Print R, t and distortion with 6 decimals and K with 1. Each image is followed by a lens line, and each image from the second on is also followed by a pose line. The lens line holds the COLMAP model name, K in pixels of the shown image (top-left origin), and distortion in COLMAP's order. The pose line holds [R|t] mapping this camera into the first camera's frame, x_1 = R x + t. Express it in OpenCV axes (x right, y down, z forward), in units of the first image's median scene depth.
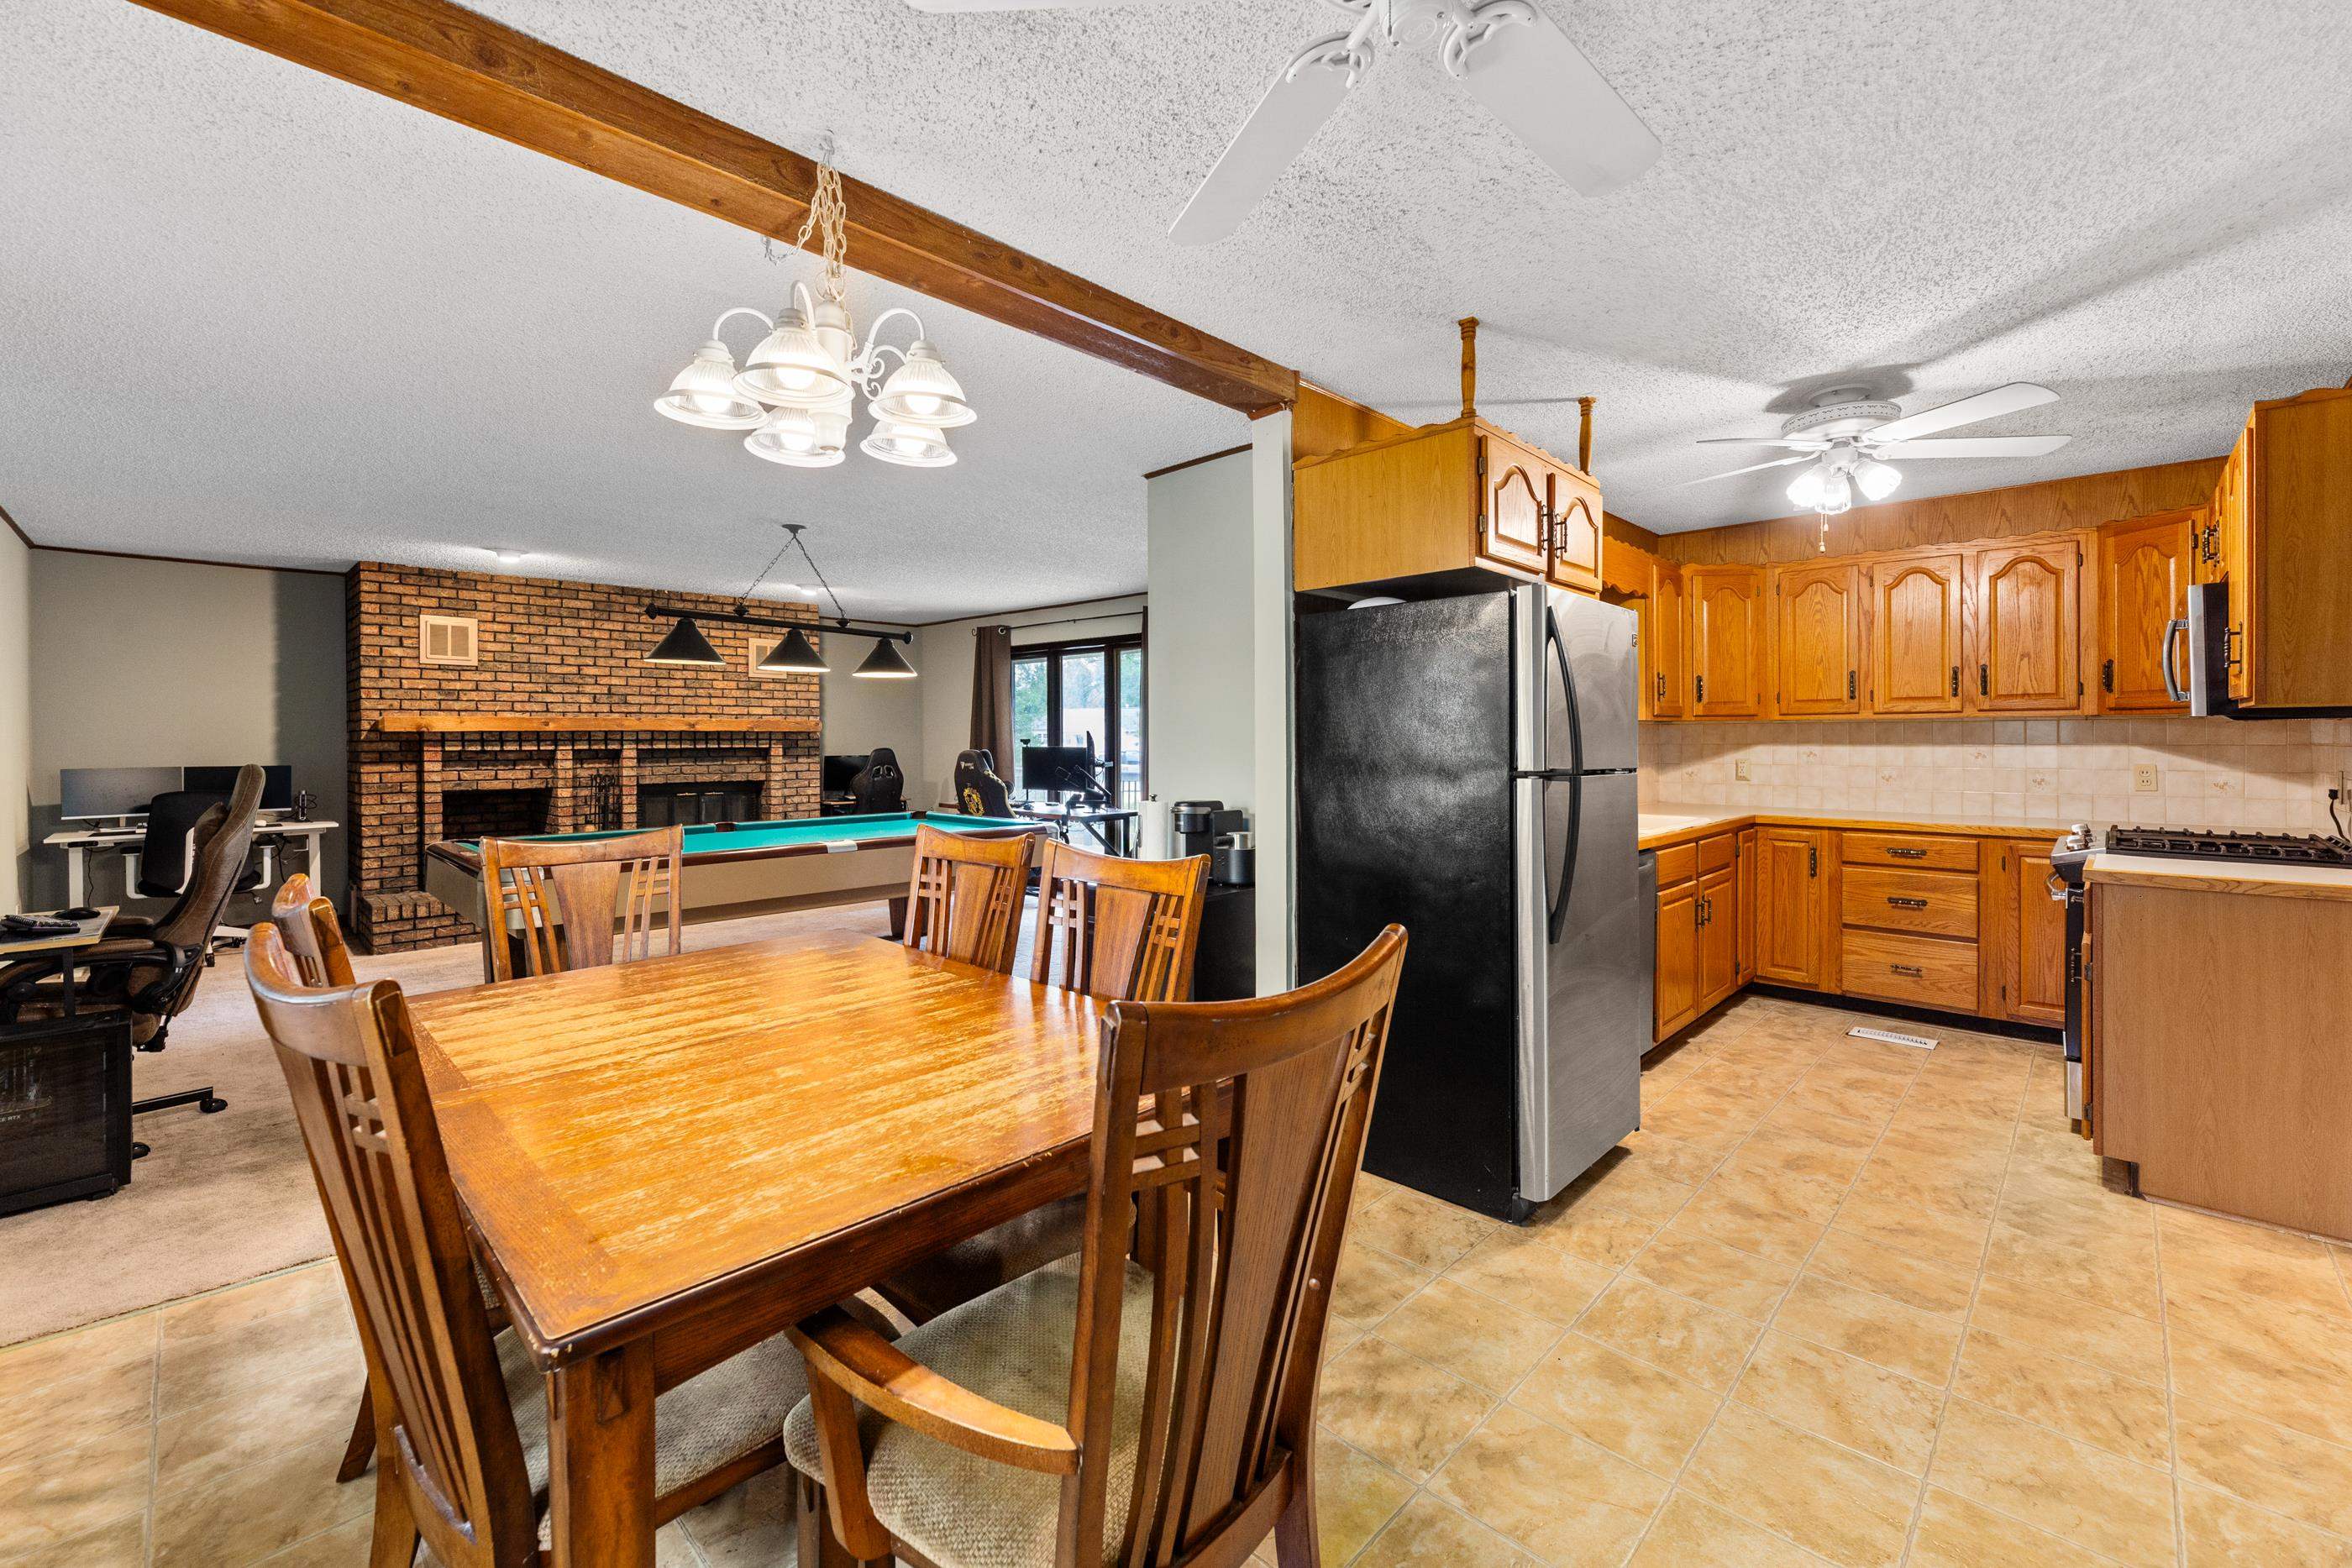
lens RADIAL K [[965.8, 0, 1148.6], [0, 965.8, 742.2], [0, 0, 1]] dist [-0.000081, -0.000067]
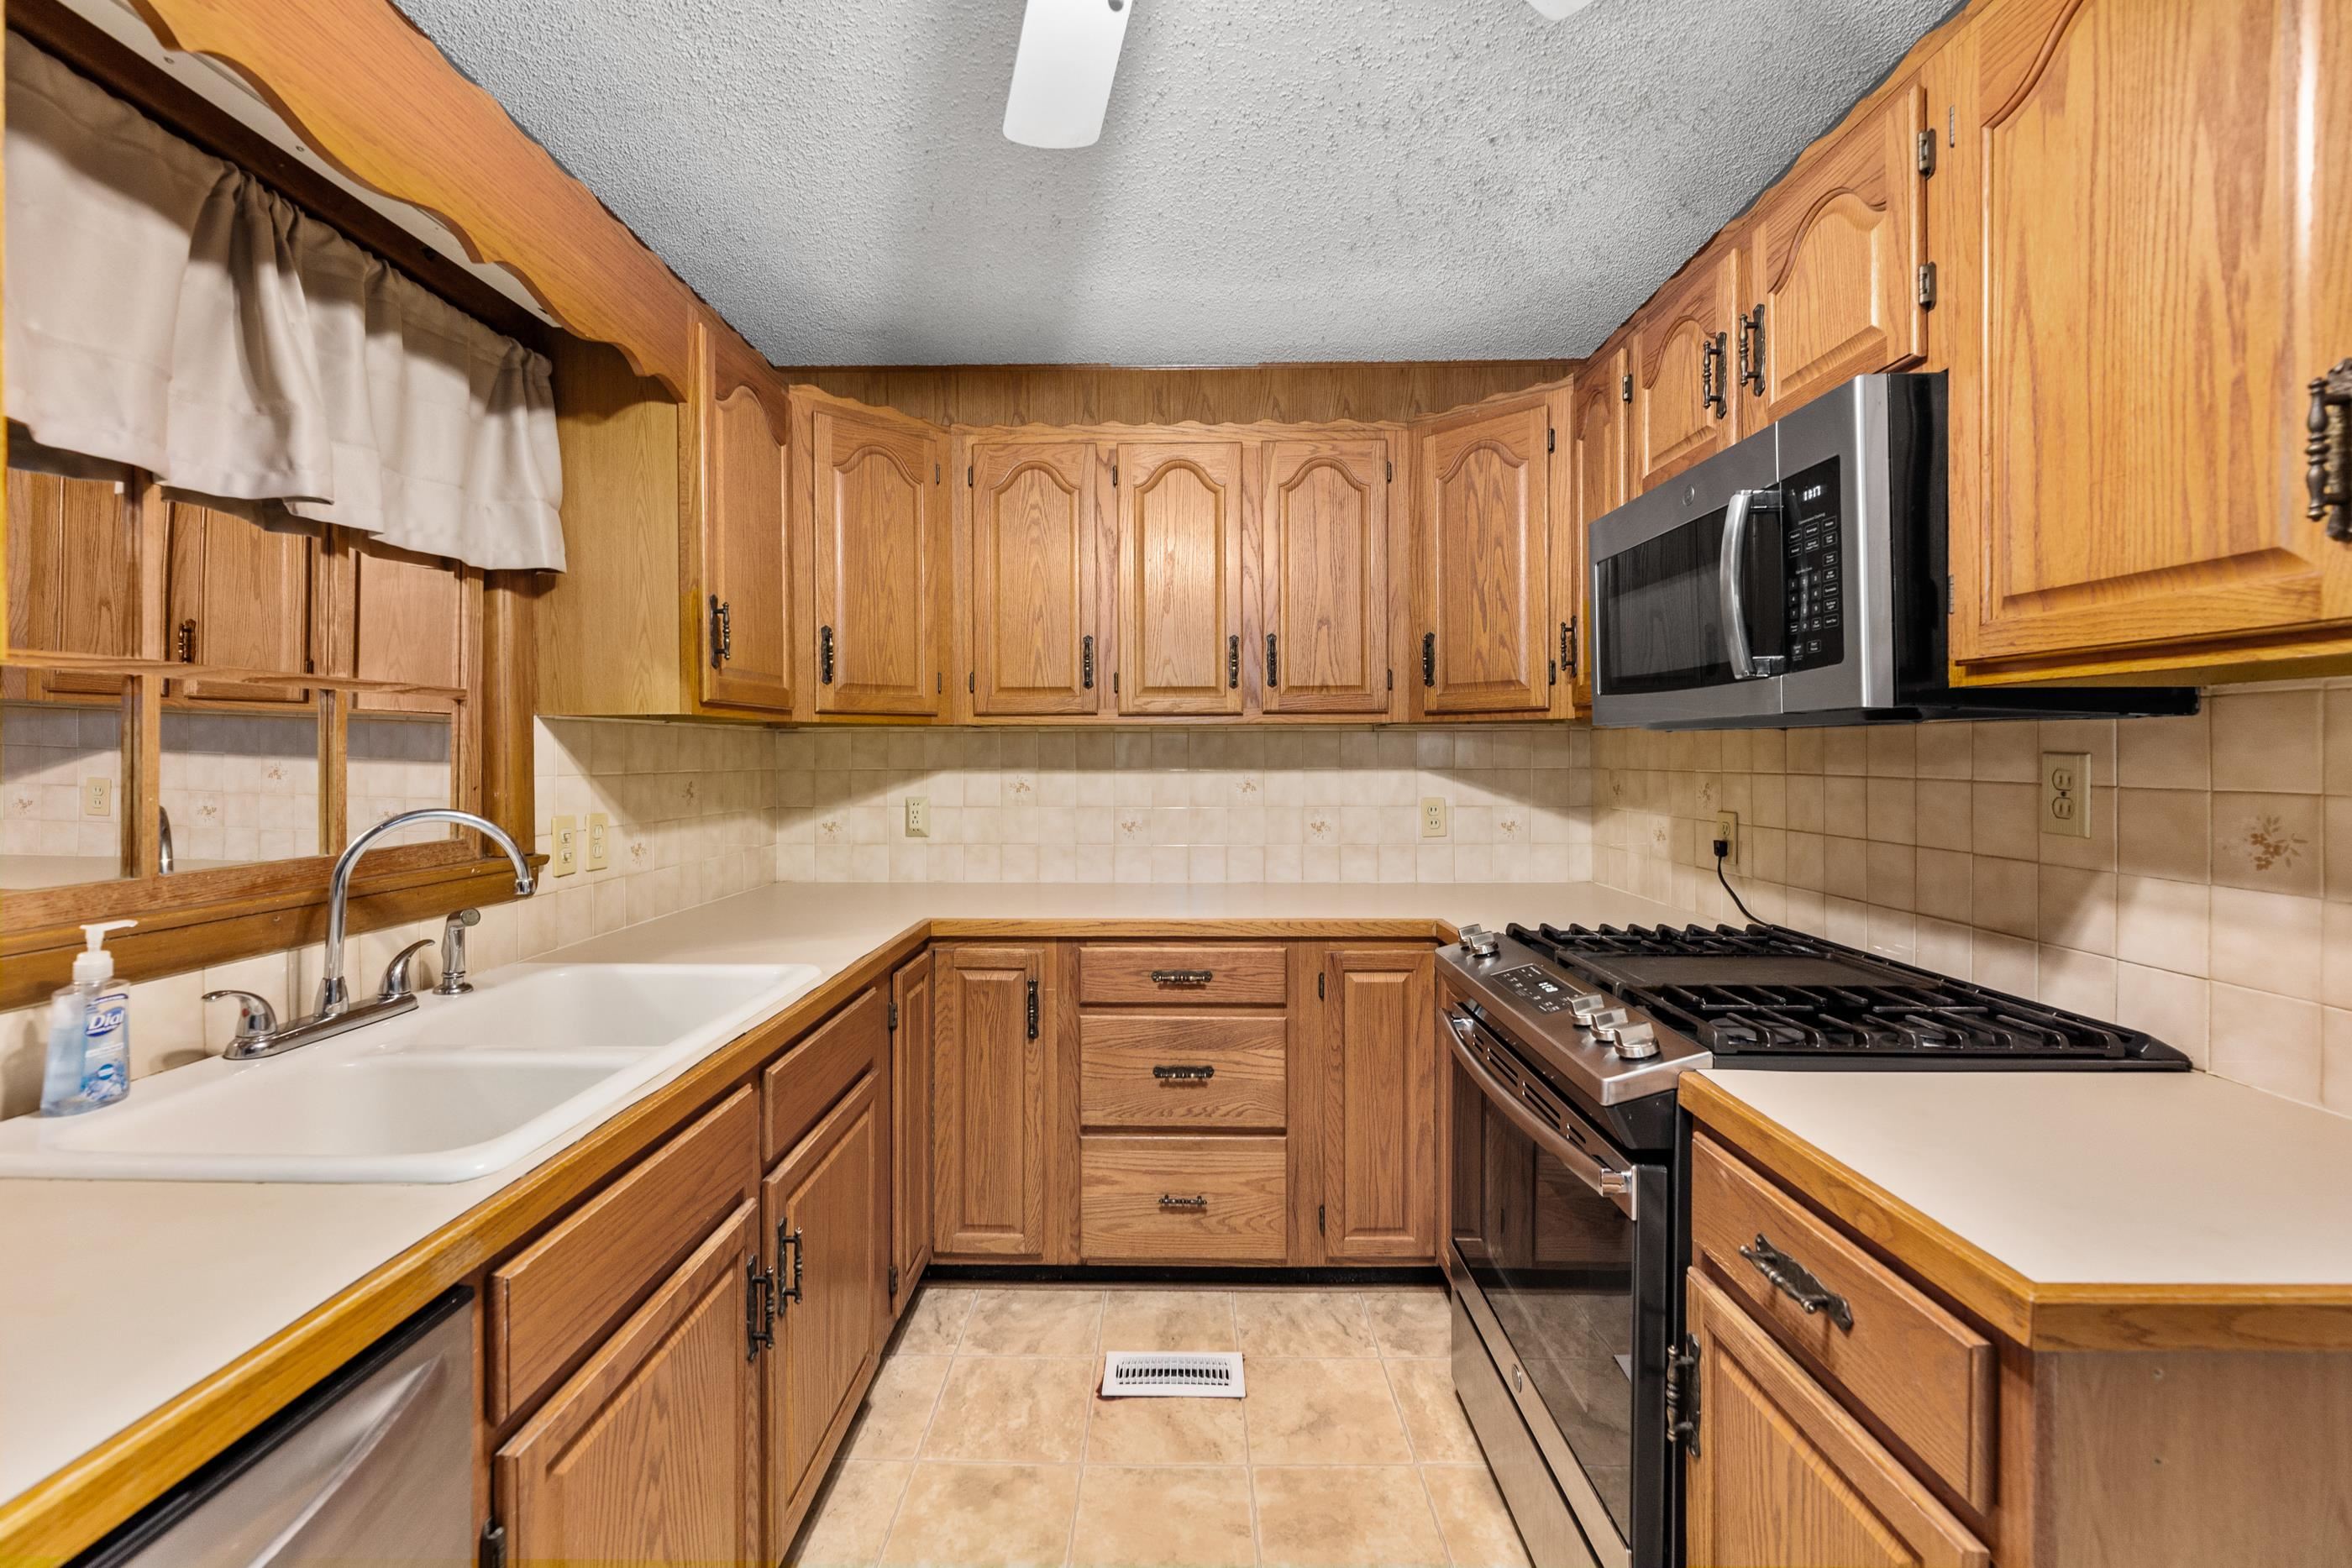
lens RADIAL K [[965.8, 0, 1192.9], [0, 965.8, 772.6], [0, 0, 1]] dist [-0.000081, -0.000067]
pose [[0.714201, -0.010446, 0.699863, 0.418377], [0.002135, 0.999917, 0.012745, -0.003879], [-0.699938, -0.007608, 0.714163, 0.614598]]
